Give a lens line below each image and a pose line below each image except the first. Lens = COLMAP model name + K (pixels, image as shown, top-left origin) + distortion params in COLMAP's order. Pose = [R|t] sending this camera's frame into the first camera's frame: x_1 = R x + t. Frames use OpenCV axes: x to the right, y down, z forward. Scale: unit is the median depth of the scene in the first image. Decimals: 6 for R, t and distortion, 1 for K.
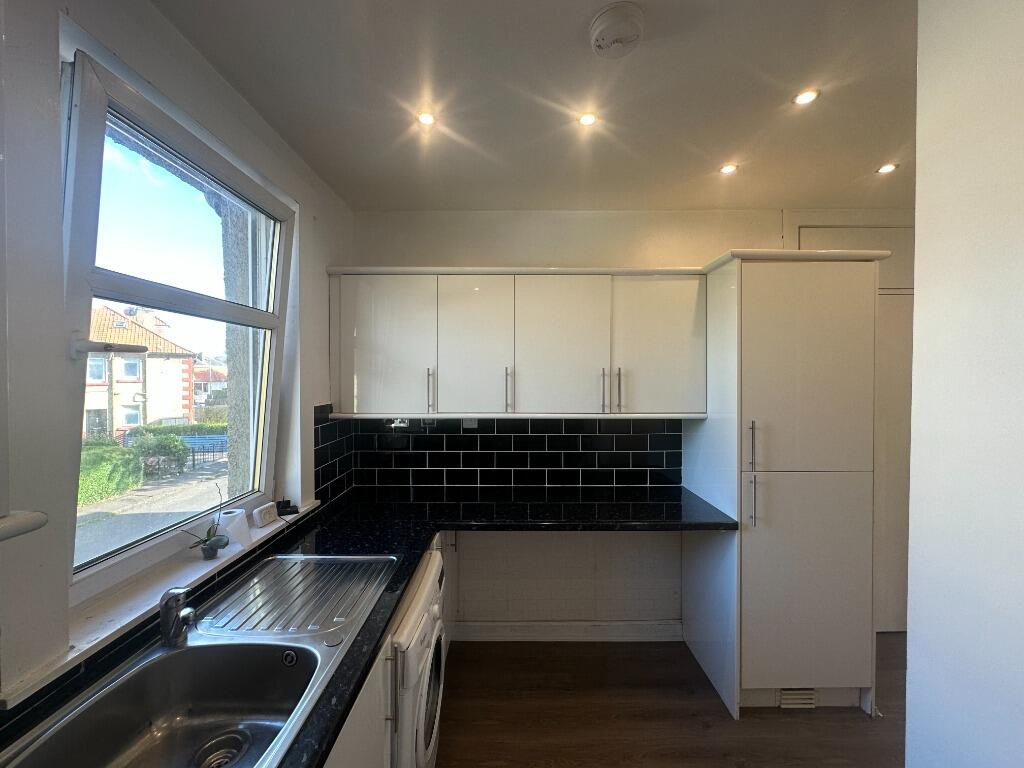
lens RADIAL K [[409.9, 0, 511.1], [0, 409.9, 385.1], [0, 0, 1]] dist [0.000433, -0.000553]
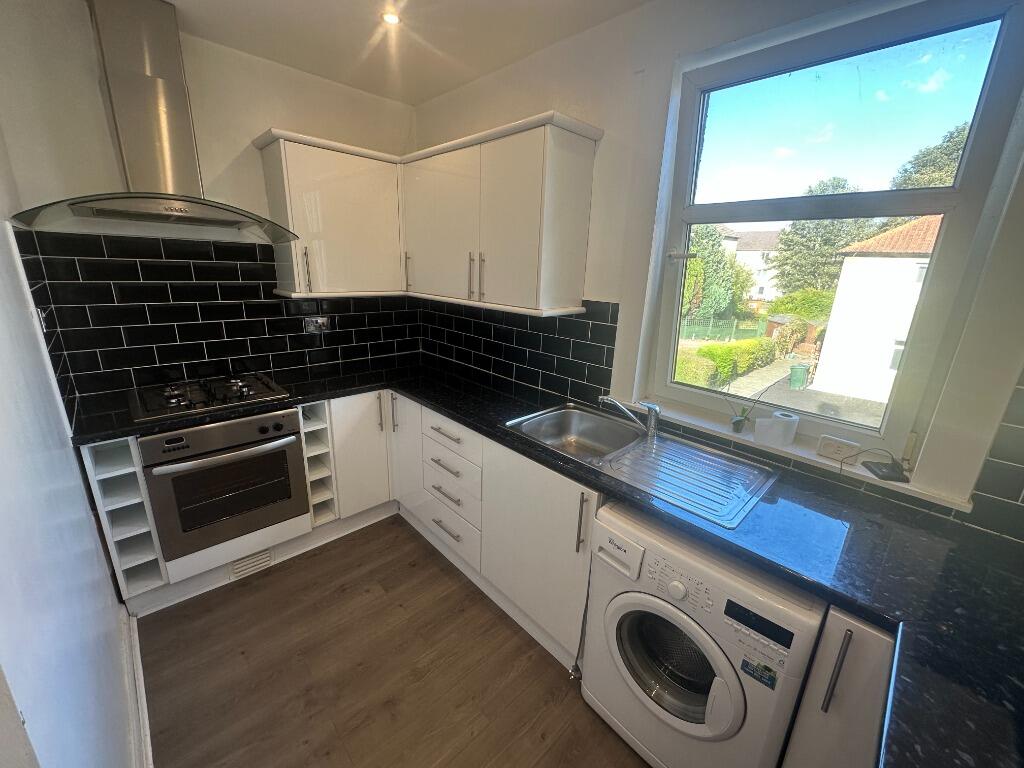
lens RADIAL K [[409.9, 0, 514.1], [0, 409.9, 384.9], [0, 0, 1]] dist [0.000433, -0.000553]
pose [[-0.719702, 0.173123, -0.672352, 0.352723], [-0.048830, 0.953392, 0.297757, -0.025669], [0.692564, 0.247127, -0.677705, 0.867003]]
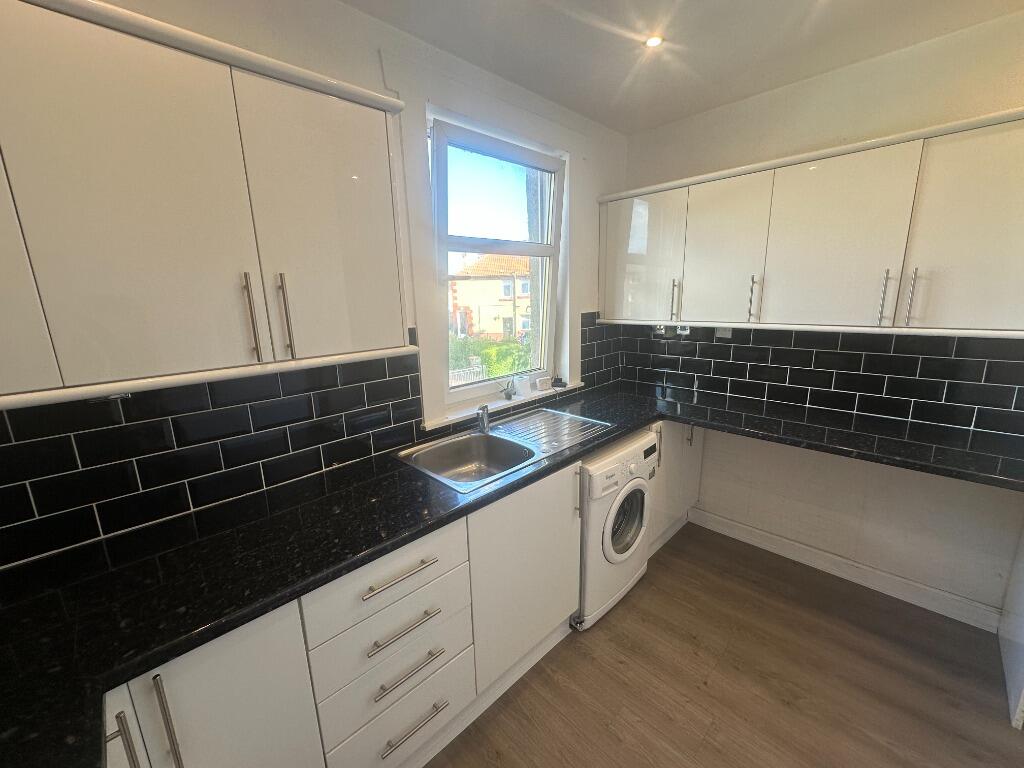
lens RADIAL K [[409.9, 0, 508.5], [0, 409.9, 385.4], [0, 0, 1]] dist [0.000433, -0.000553]
pose [[0.701099, 0.135892, -0.699995, 0.305588], [0.013659, 0.978933, 0.203723, 0.007679], [0.712933, -0.152392, 0.684473, -0.113009]]
